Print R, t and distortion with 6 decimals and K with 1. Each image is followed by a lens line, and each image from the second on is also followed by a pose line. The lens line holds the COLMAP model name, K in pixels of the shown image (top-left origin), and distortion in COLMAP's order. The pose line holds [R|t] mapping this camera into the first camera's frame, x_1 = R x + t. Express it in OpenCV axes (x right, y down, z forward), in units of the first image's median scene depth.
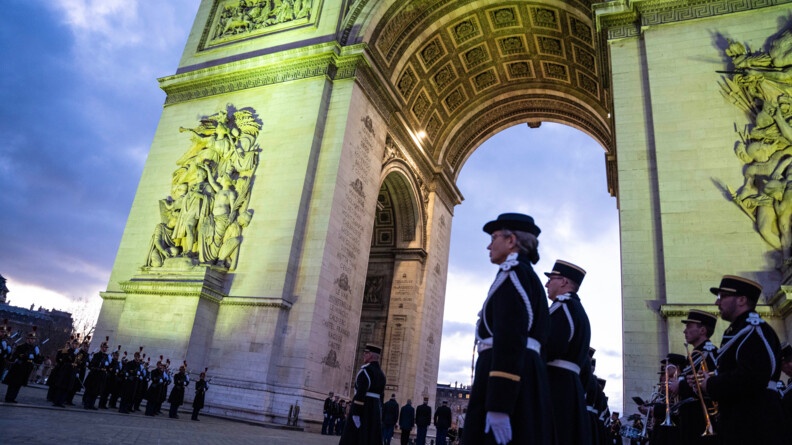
lens RADIAL K [[557.1, 0, 375.8], [0, 557.1, 229.0], [0, 0, 1]] dist [-0.153679, 0.094680]
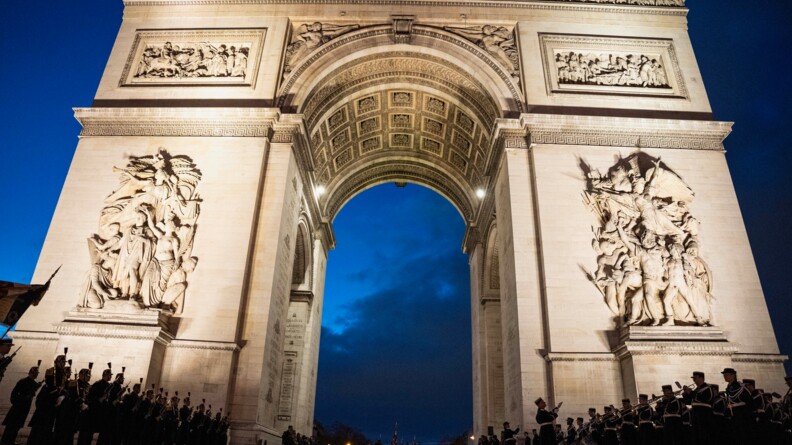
lens RADIAL K [[557.1, 0, 396.0], [0, 557.1, 229.9], [0, 0, 1]] dist [-0.153679, 0.094680]
pose [[0.919768, 0.075699, 0.385094, -0.247293], [-0.060091, 0.996815, -0.052425, -0.049075], [-0.387836, 0.025078, 0.921387, -0.110929]]
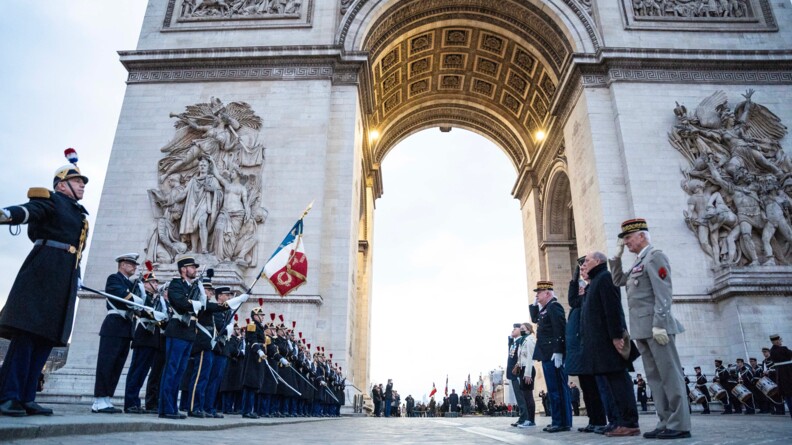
lens RADIAL K [[557.1, 0, 403.1], [0, 557.1, 228.0], [0, 0, 1]] dist [-0.153679, 0.094680]
pose [[0.919386, 0.021099, 0.392789, -0.344193], [-0.035365, 0.998950, 0.029118, -0.029209], [-0.391762, -0.040662, 0.919167, -0.015159]]
